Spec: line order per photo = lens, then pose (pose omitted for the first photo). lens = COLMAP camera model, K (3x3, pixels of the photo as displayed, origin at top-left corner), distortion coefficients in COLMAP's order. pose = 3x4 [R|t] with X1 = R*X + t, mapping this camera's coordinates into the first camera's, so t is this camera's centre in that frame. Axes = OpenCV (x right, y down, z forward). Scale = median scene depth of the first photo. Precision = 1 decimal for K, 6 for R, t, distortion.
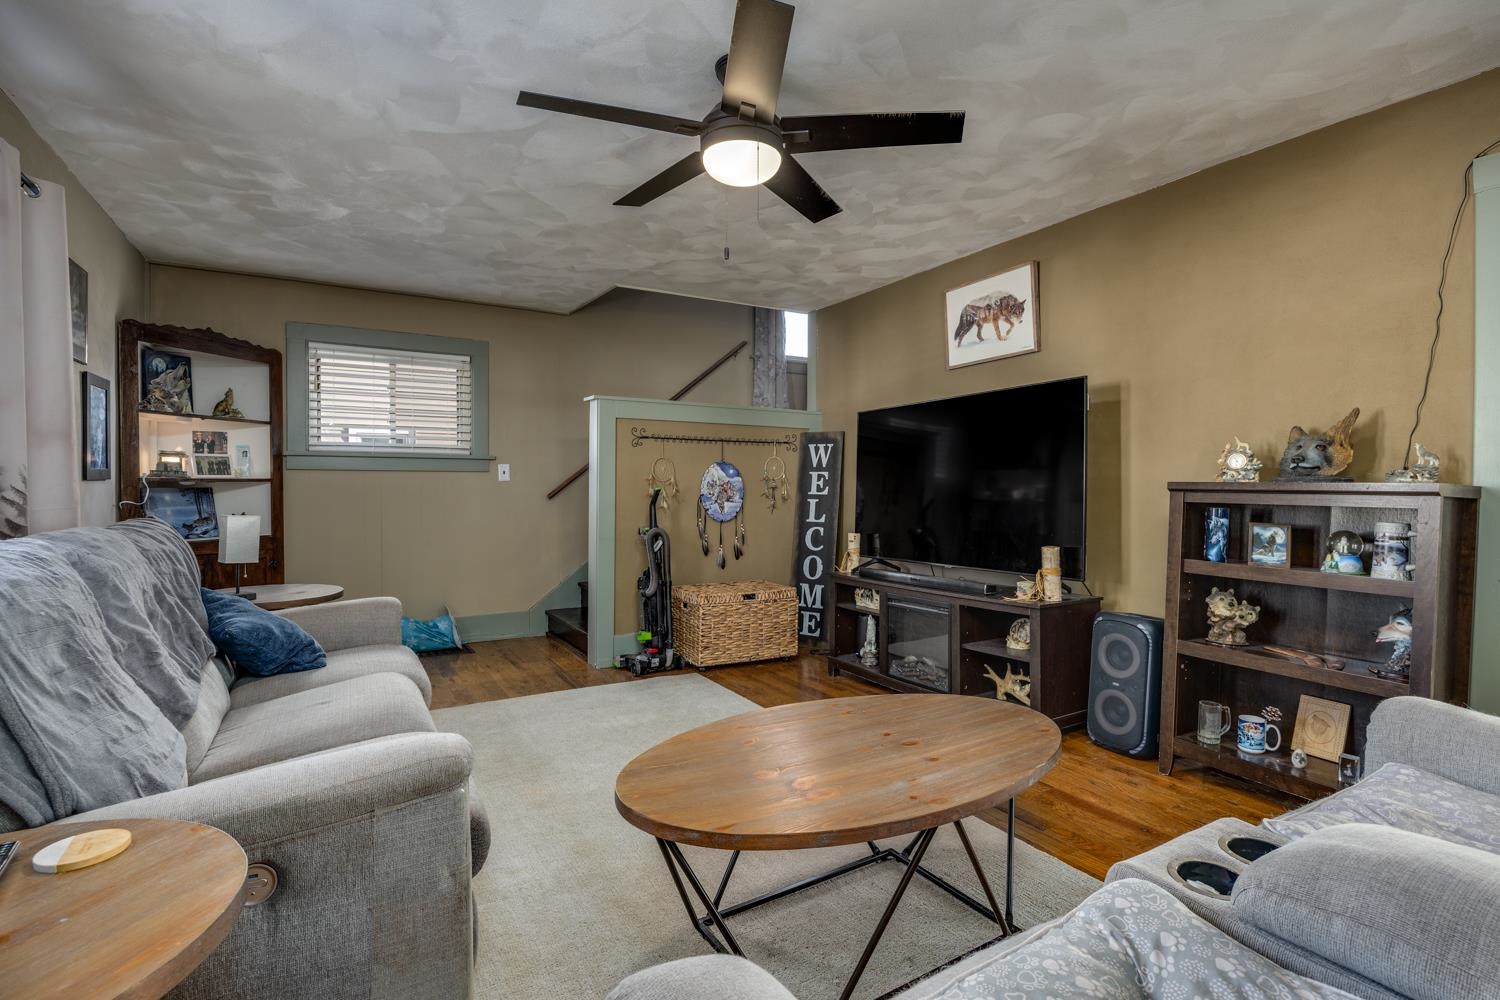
lens RADIAL K [[708.9, 0, 756.3], [0, 708.9, 497.8], [0, 0, 1]] dist [-0.016538, -0.000733]
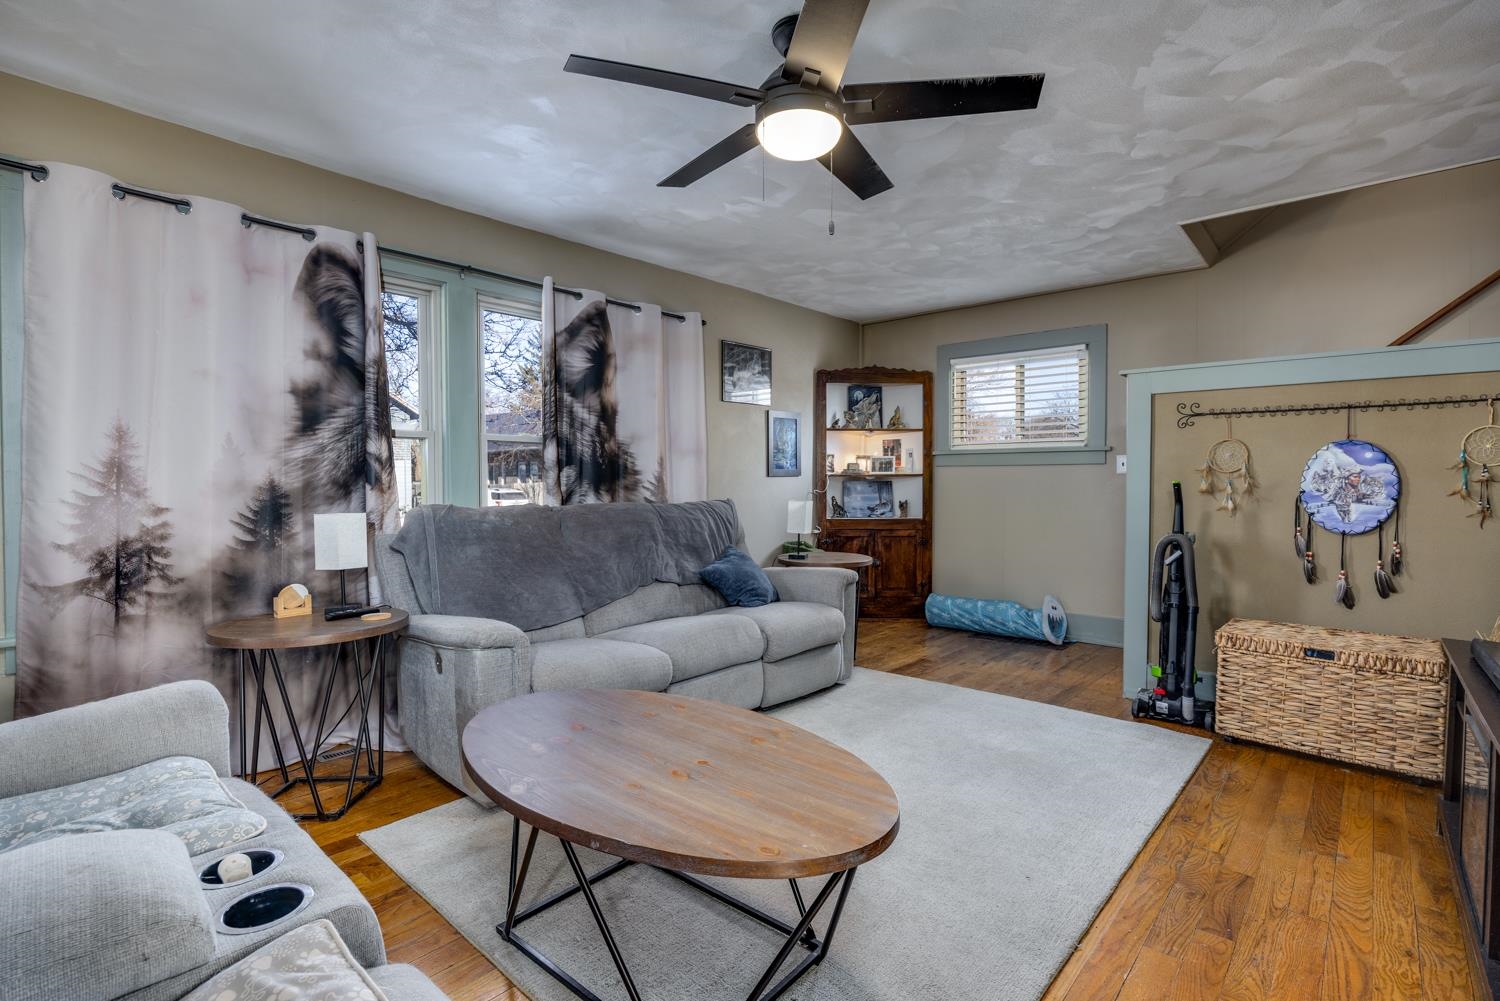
lens RADIAL K [[708.9, 0, 756.3], [0, 708.9, 498.3], [0, 0, 1]] dist [-0.016538, -0.000733]
pose [[0.298440, 0.022987, -0.954152, 0.458163], [-0.012306, 0.999720, 0.020235, -0.005800], [0.954349, 0.005703, 0.298639, 0.351522]]
